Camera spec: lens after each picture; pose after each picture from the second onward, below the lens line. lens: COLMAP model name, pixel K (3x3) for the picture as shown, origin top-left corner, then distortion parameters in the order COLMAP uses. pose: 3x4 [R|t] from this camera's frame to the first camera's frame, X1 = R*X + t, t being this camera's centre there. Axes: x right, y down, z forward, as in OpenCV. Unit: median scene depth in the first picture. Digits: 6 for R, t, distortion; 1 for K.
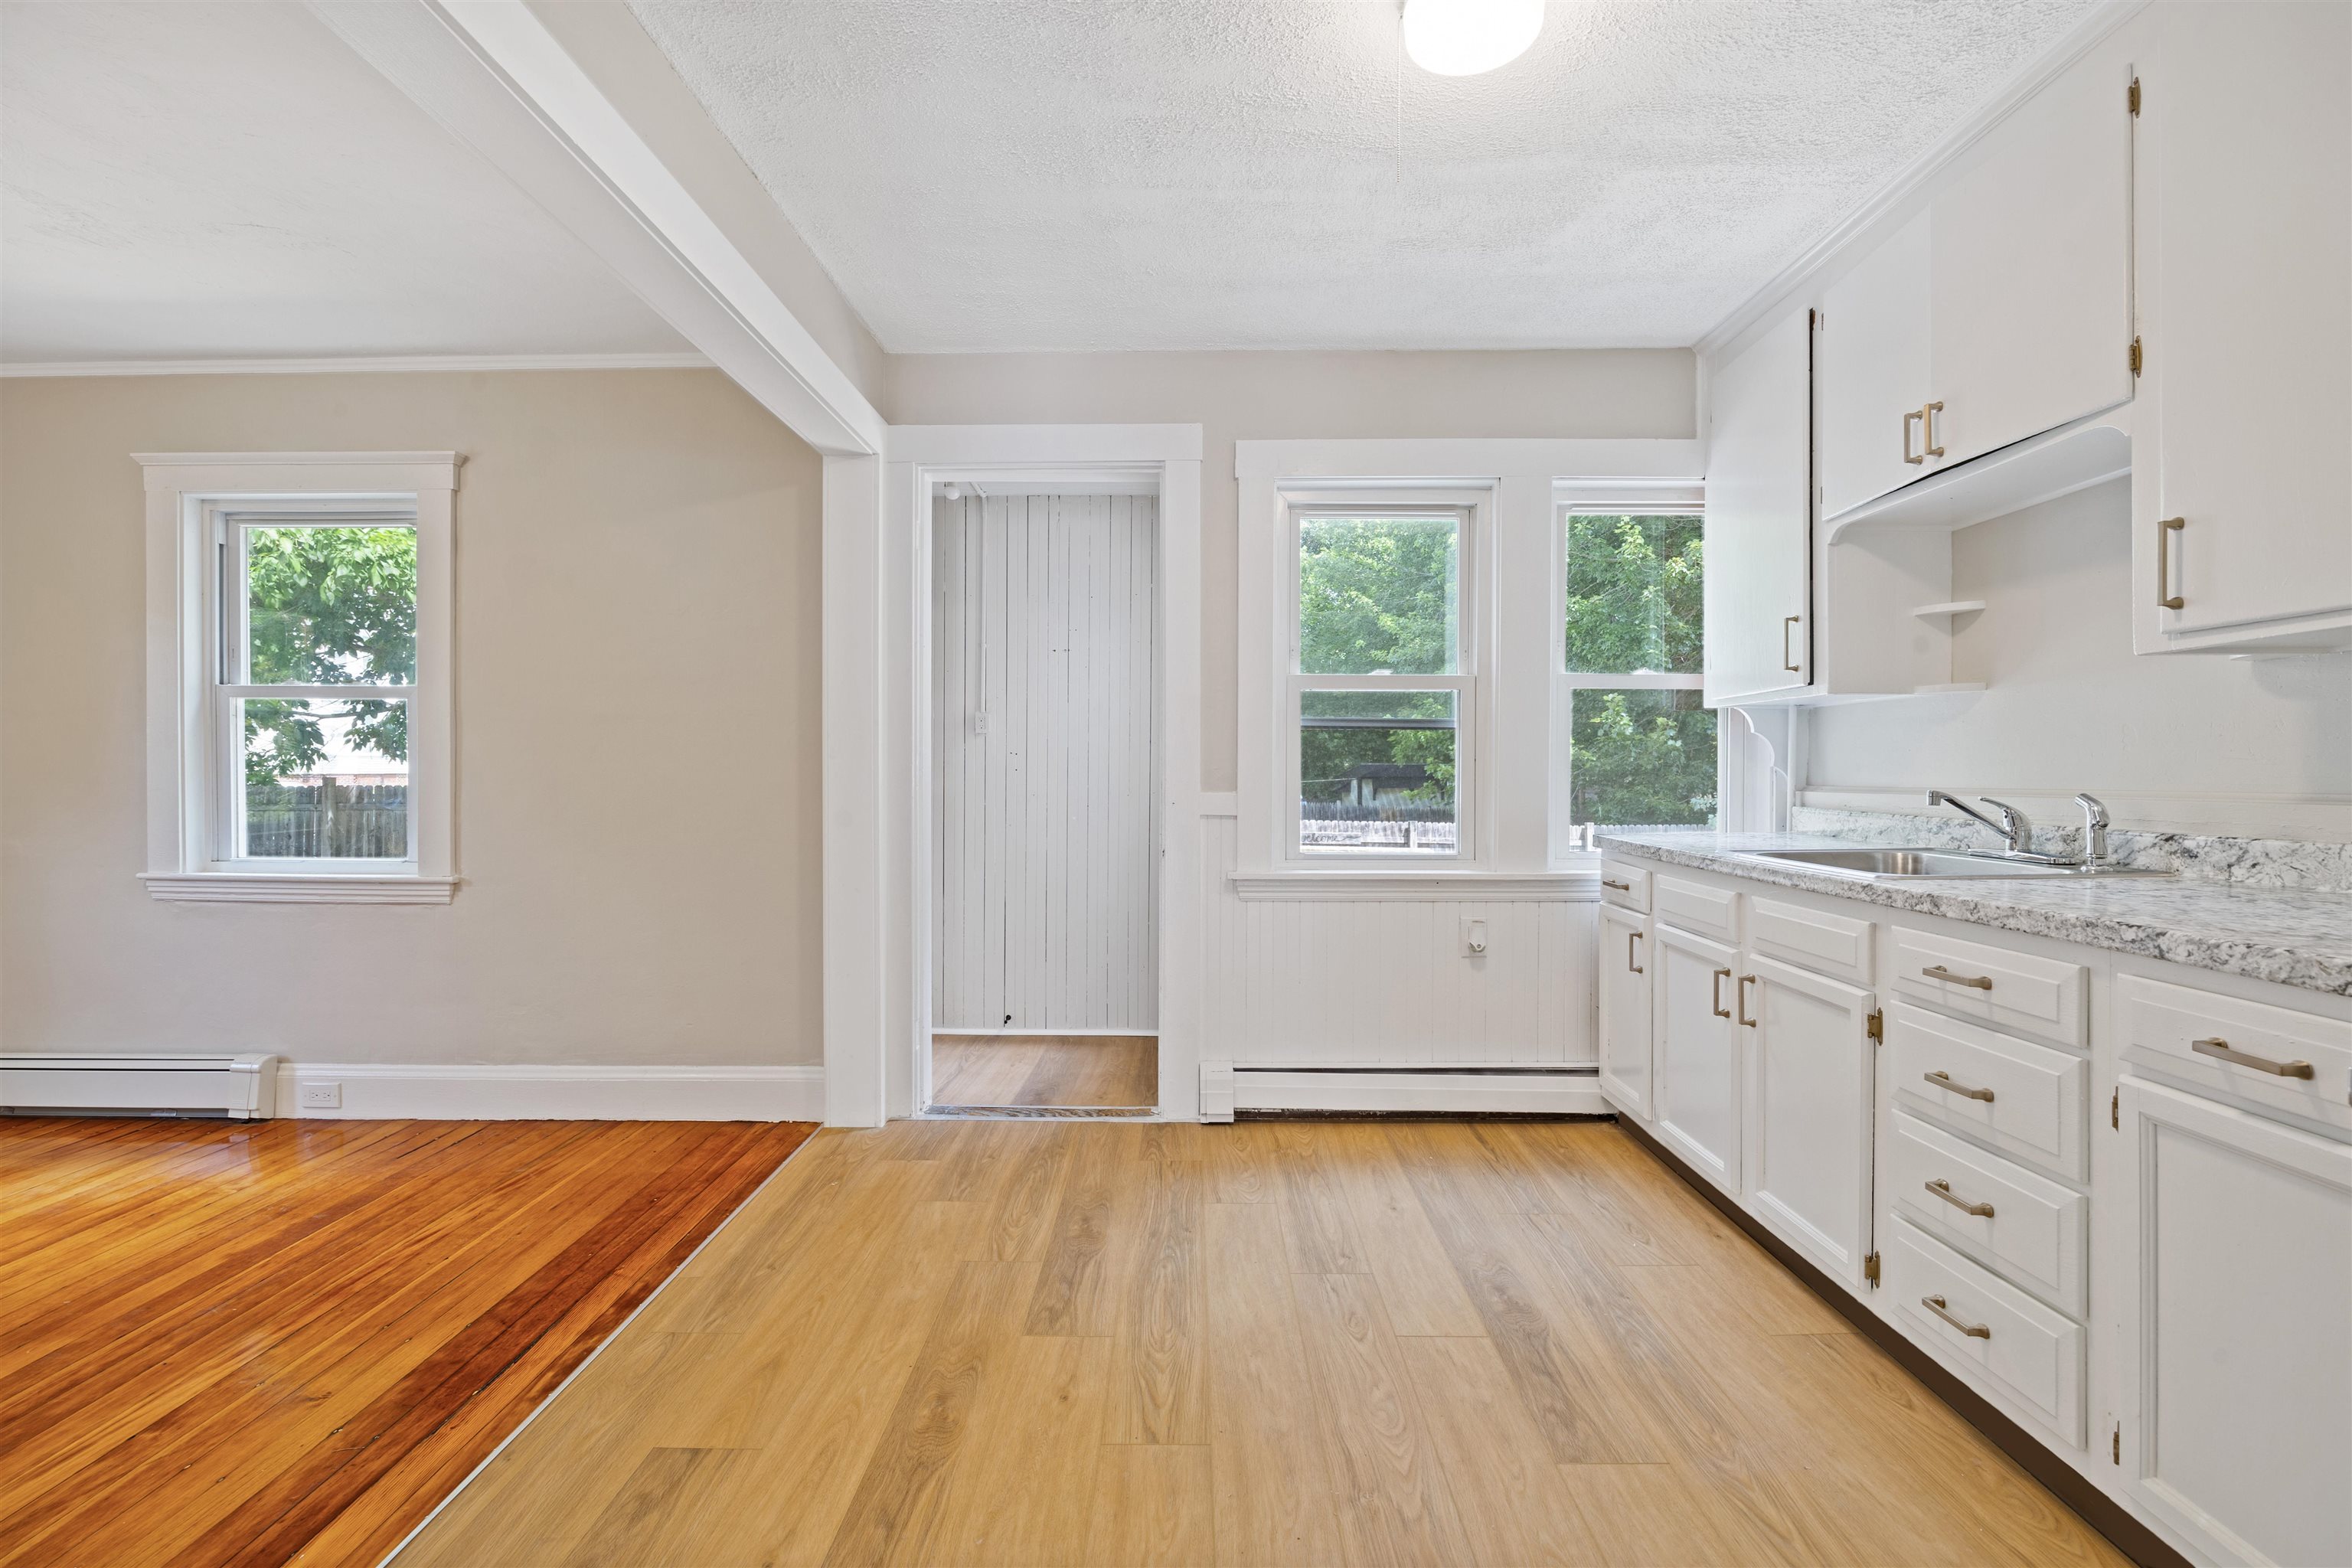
lens RADIAL K [[1029.4, 0, 1176.0], [0, 1029.4, 784.0], [0, 0, 1]] dist [-0.020151, 0.000042]
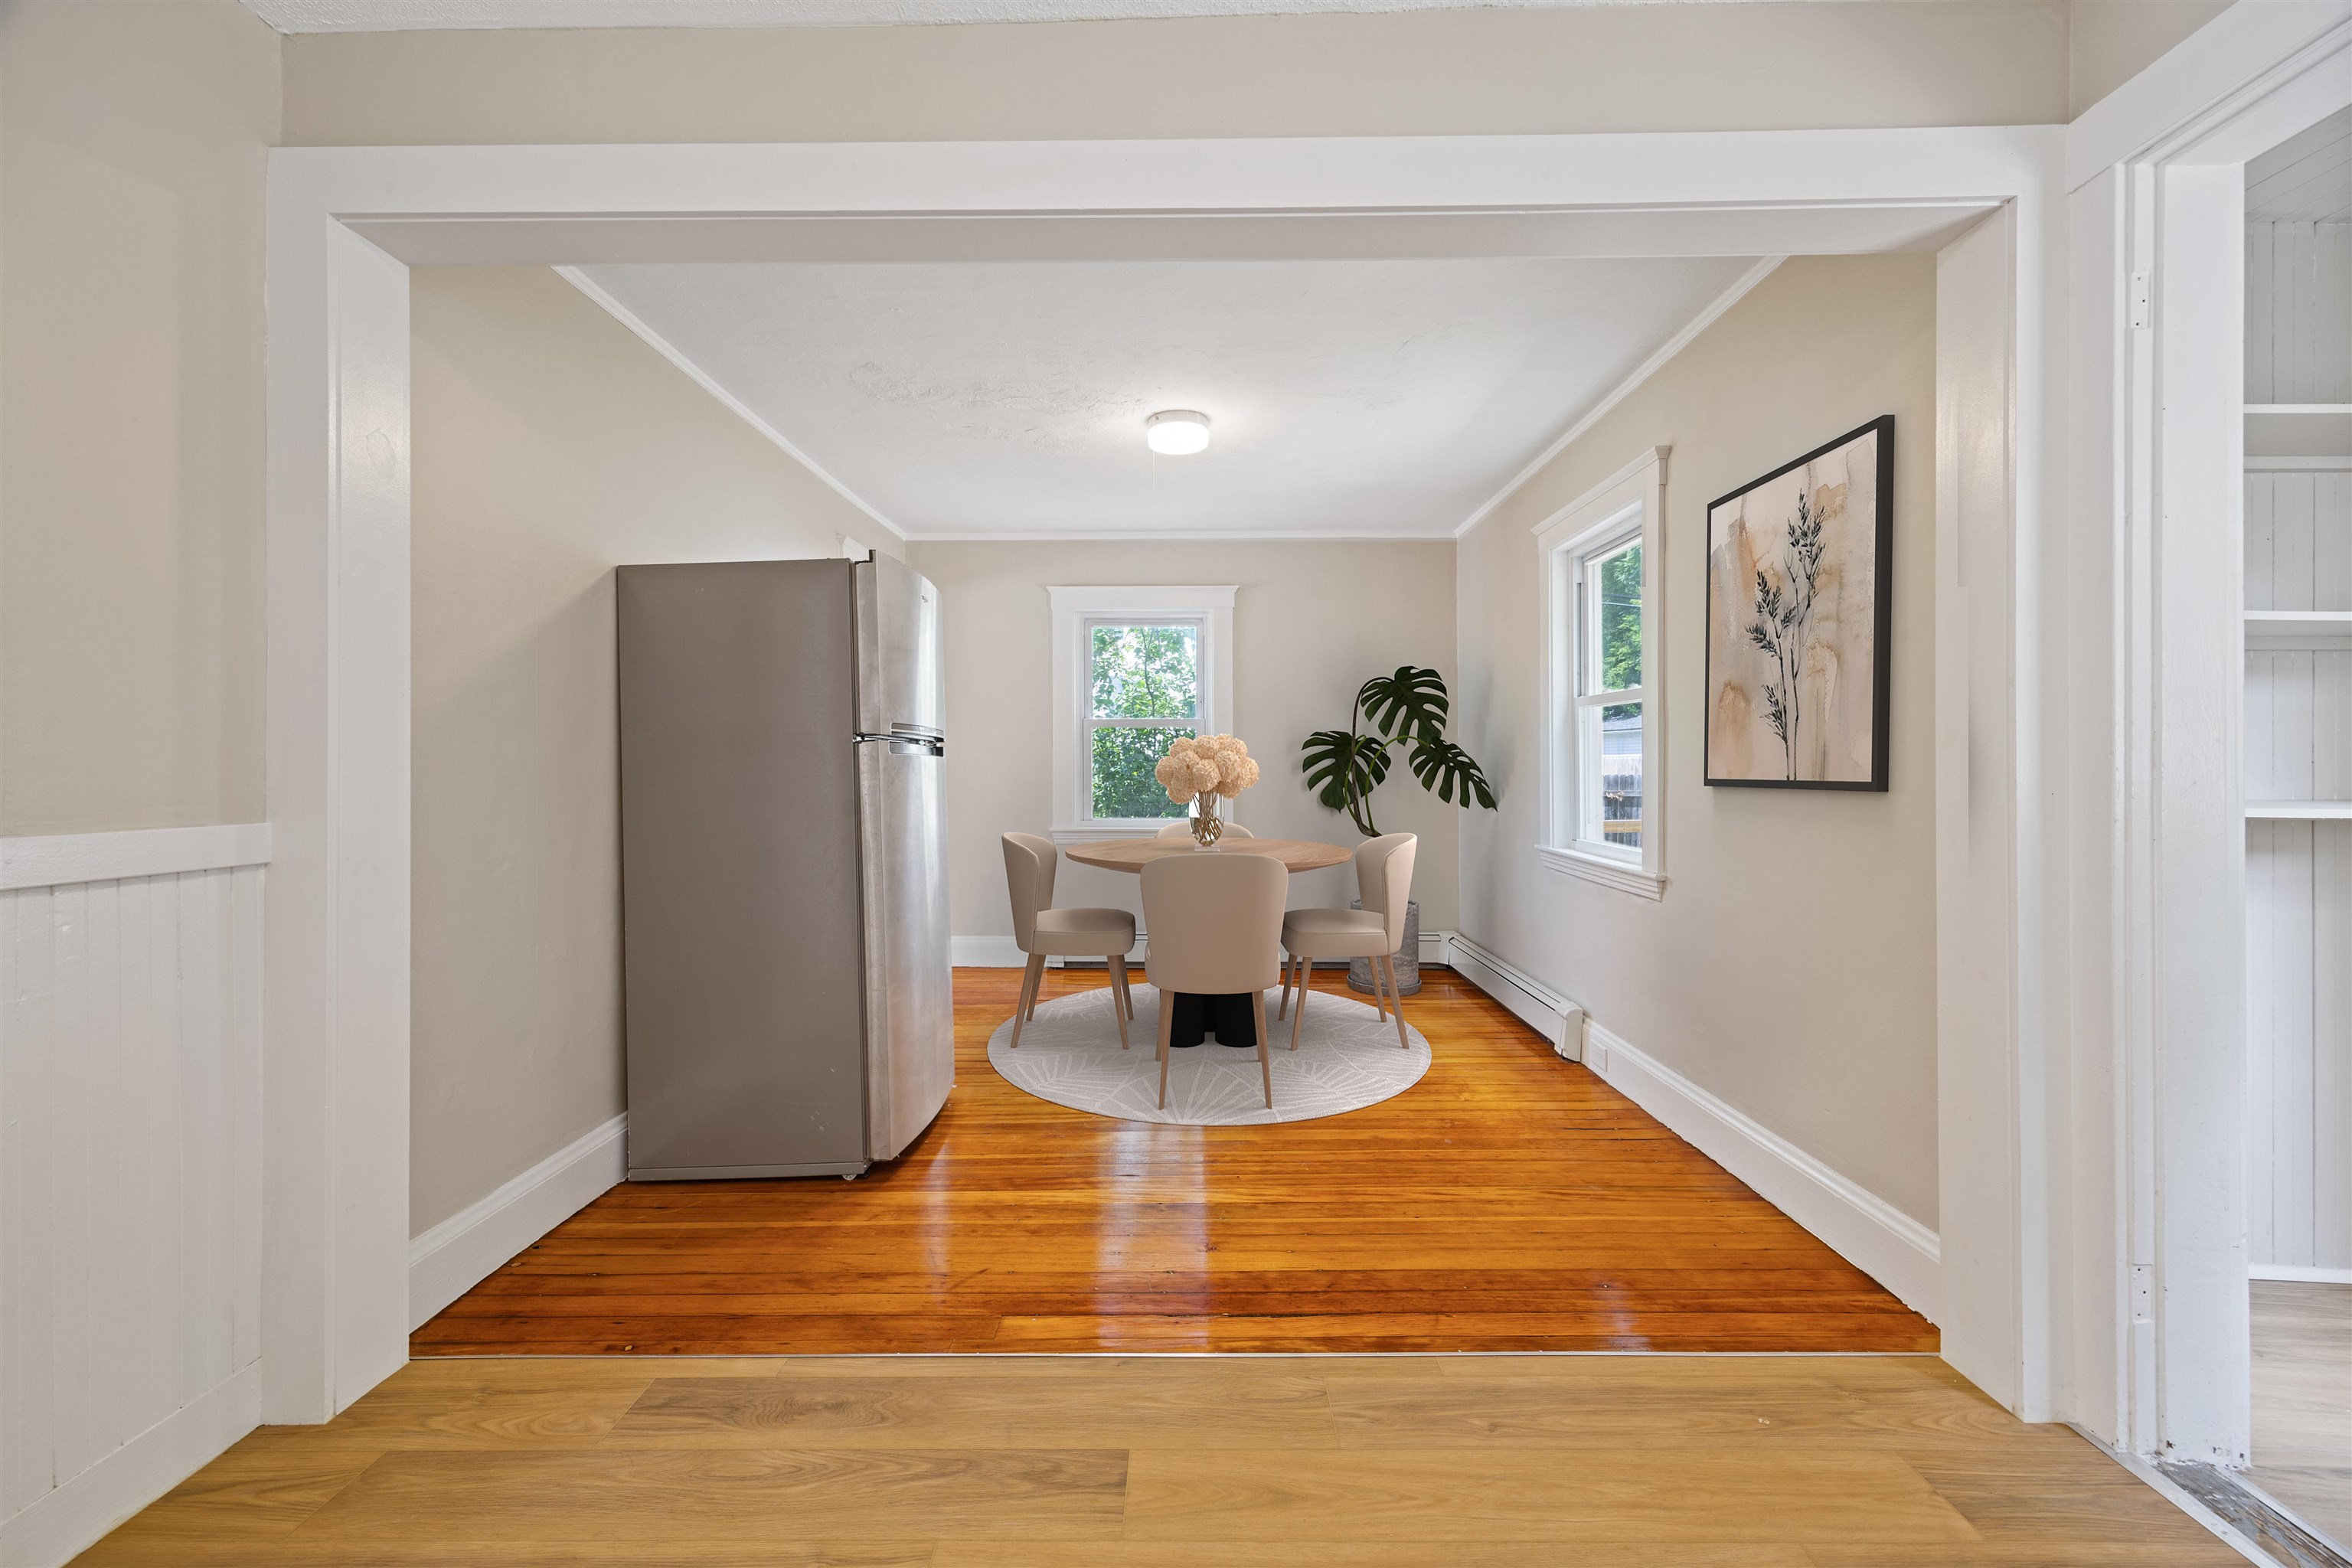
lens RADIAL K [[945.5, 0, 1179.8], [0, 945.5, 763.9], [0, 0, 1]] dist [0.007797, -0.000265]
pose [[-0.002129, -0.005418, -0.999983, 0.274567], [-0.009062, 0.999944, -0.005399, -0.008734], [0.999957, 0.009050, -0.002178, 0.684466]]
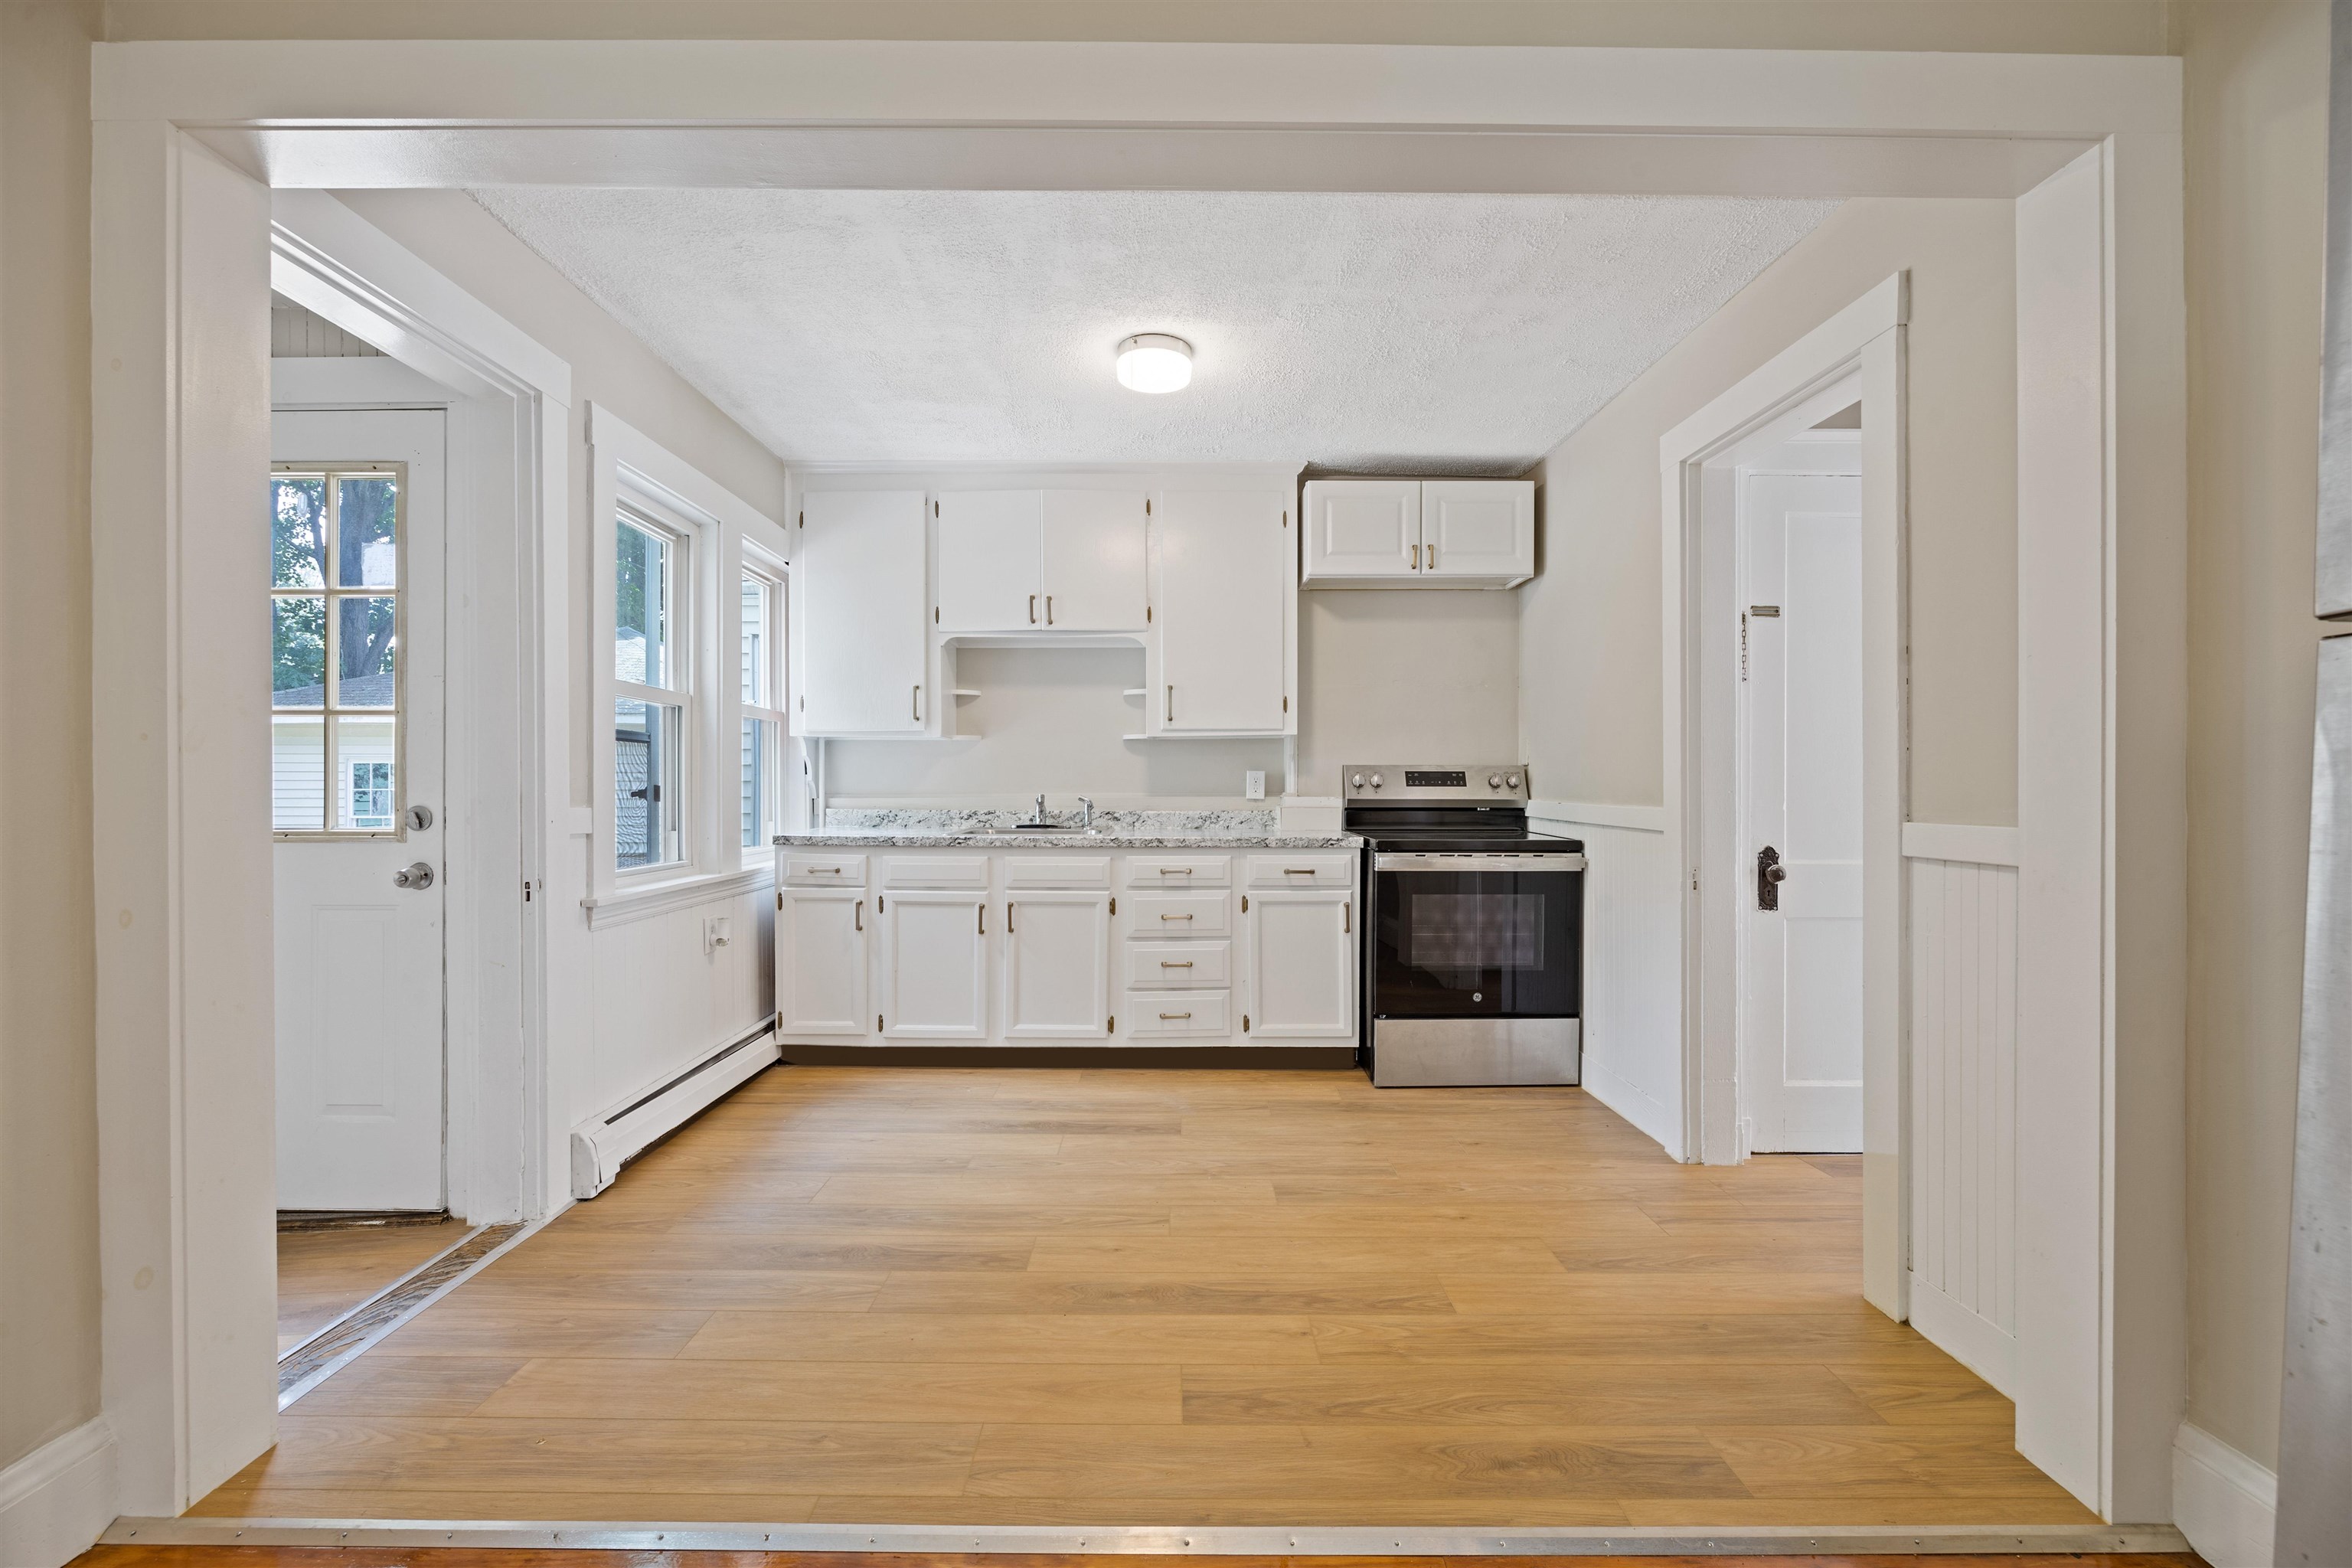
lens RADIAL K [[1029.4, 0, 1176.0], [0, 1029.4, 784.0], [0, 0, 1]] dist [-0.020151, 0.000042]
pose [[-0.025800, 0.005097, 0.999654, -1.028439], [0.010873, 0.999929, -0.004818, -0.000519], [-0.999608, 0.010745, -0.025853, 0.673006]]
